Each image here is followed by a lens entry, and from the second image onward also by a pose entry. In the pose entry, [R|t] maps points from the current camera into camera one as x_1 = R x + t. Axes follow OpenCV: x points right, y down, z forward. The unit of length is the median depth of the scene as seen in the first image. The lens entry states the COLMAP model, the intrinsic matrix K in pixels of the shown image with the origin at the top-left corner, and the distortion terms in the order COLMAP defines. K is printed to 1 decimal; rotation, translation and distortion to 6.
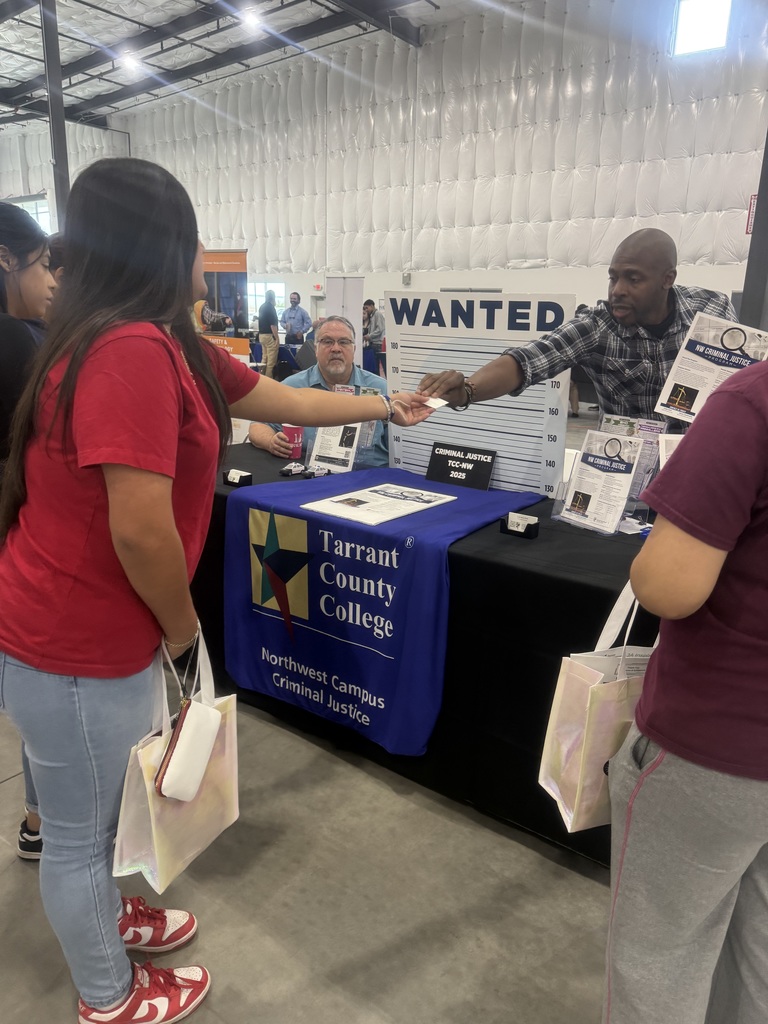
lens RADIAL K [[726.4, 0, 390.8], [0, 726.4, 505.8], [0, 0, 1]] dist [0.019737, -0.024565]
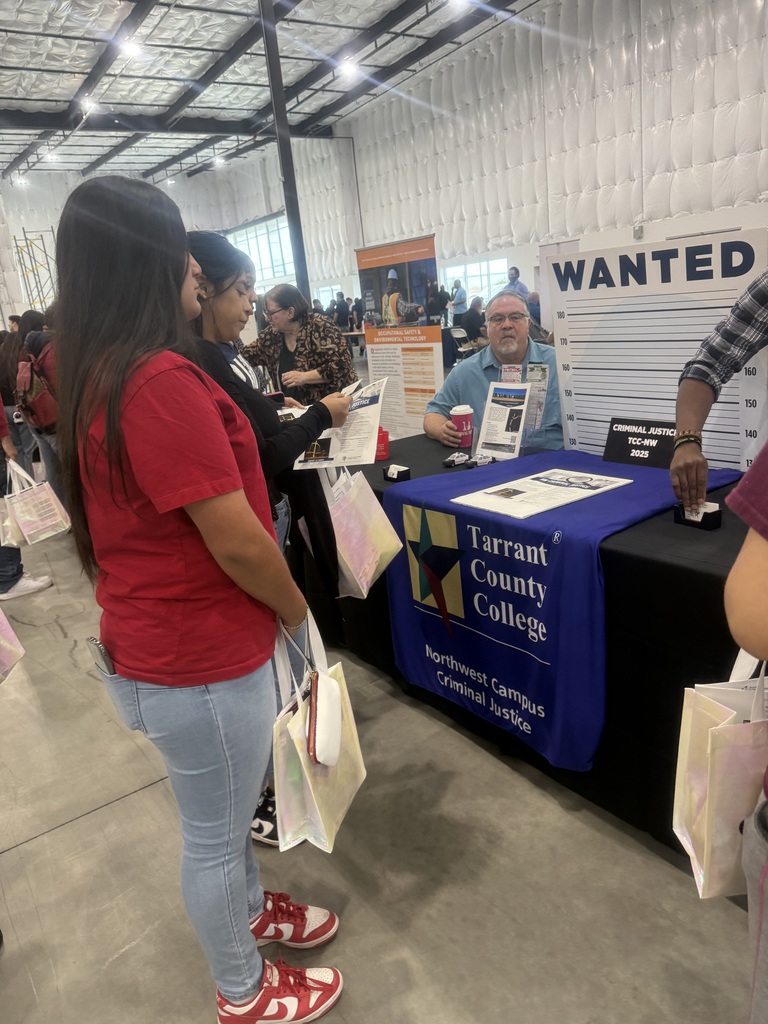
lens RADIAL K [[726.4, 0, 379.3], [0, 726.4, 514.9], [0, 0, 1]] dist [0.019737, -0.024565]
pose [[0.943320, -0.040710, -0.329378, 0.093220], [0.053677, 0.998097, 0.030365, -0.013442], [0.327515, -0.046323, 0.943710, 0.061952]]
